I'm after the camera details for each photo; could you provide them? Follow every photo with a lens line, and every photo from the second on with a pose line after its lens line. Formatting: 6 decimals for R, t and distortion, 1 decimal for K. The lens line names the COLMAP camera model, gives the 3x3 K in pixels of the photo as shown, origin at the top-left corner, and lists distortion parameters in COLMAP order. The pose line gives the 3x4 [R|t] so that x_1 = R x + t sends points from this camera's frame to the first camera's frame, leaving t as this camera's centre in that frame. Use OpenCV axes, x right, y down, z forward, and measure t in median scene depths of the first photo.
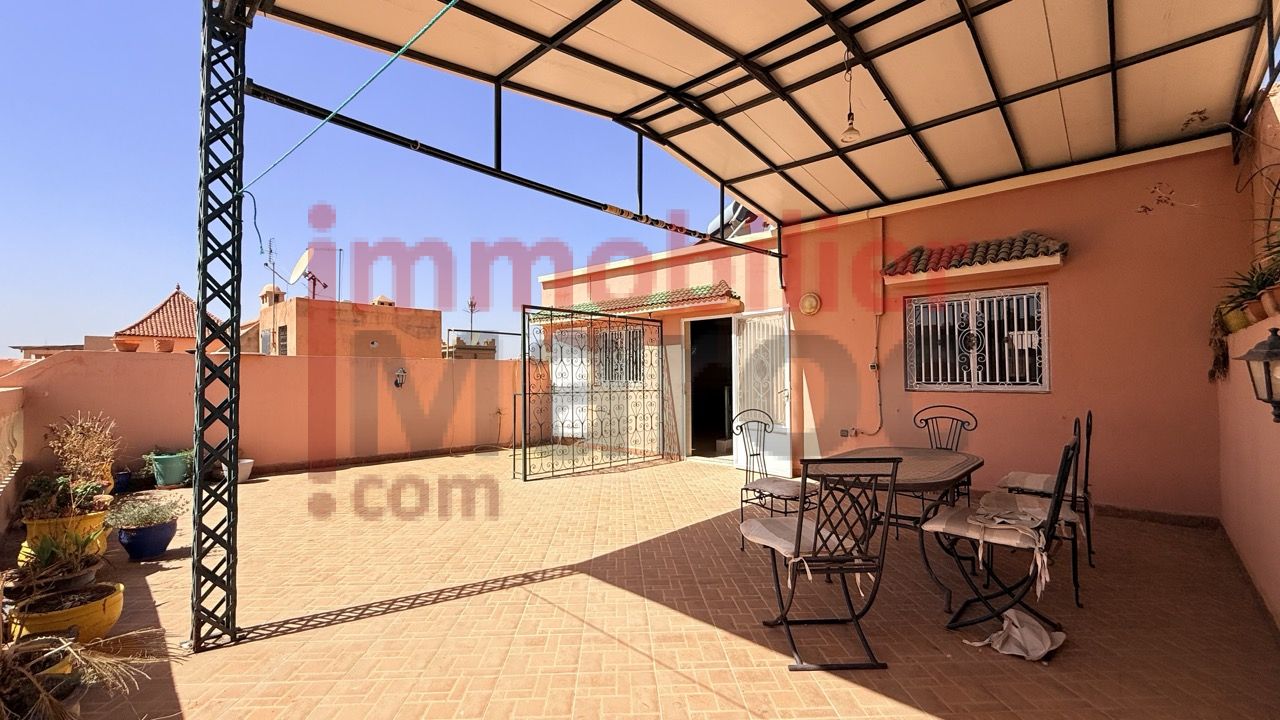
lens RADIAL K [[510.4, 0, 641.4], [0, 510.4, 362.1], [0, 0, 1]] dist [0.000727, 0.000229]
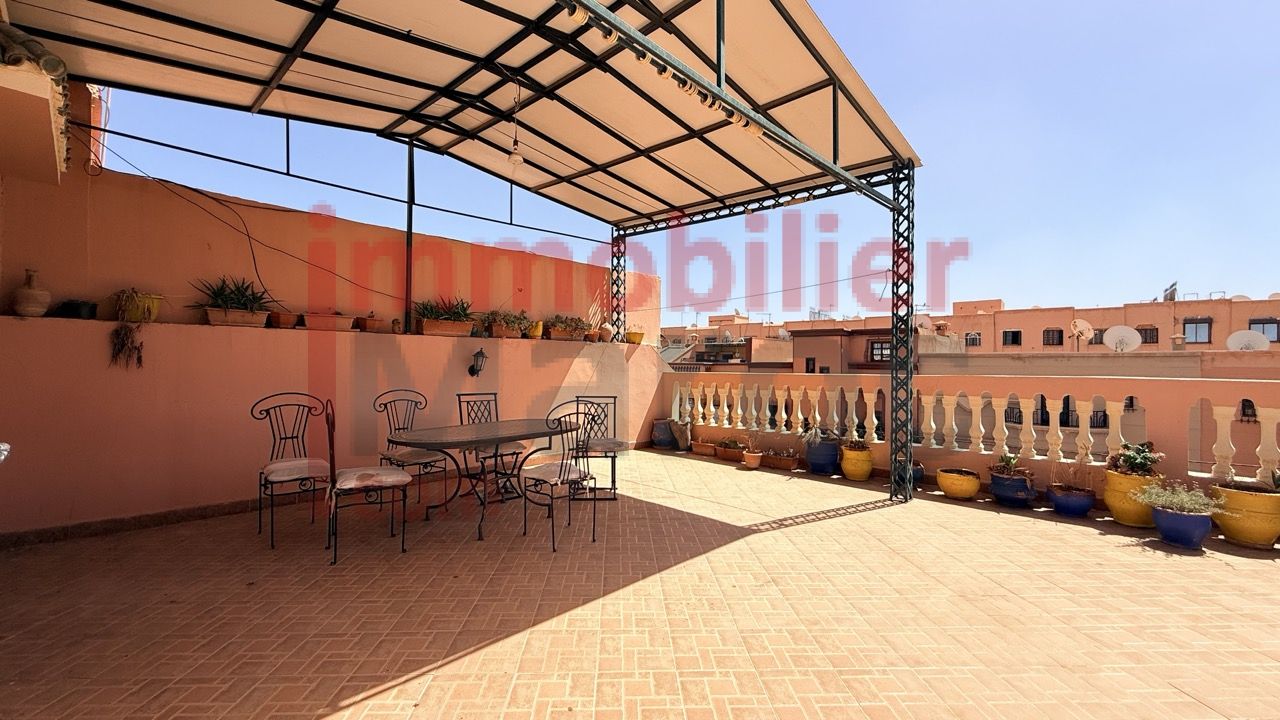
lens RADIAL K [[510.4, 0, 637.4], [0, 510.4, 360.2], [0, 0, 1]] dist [0.000727, 0.000229]
pose [[-0.999939, -0.006219, 0.009089, 0.121175], [-0.006488, 0.999533, -0.029848, 0.056041], [-0.008899, -0.029905, -0.999513, 2.235601]]
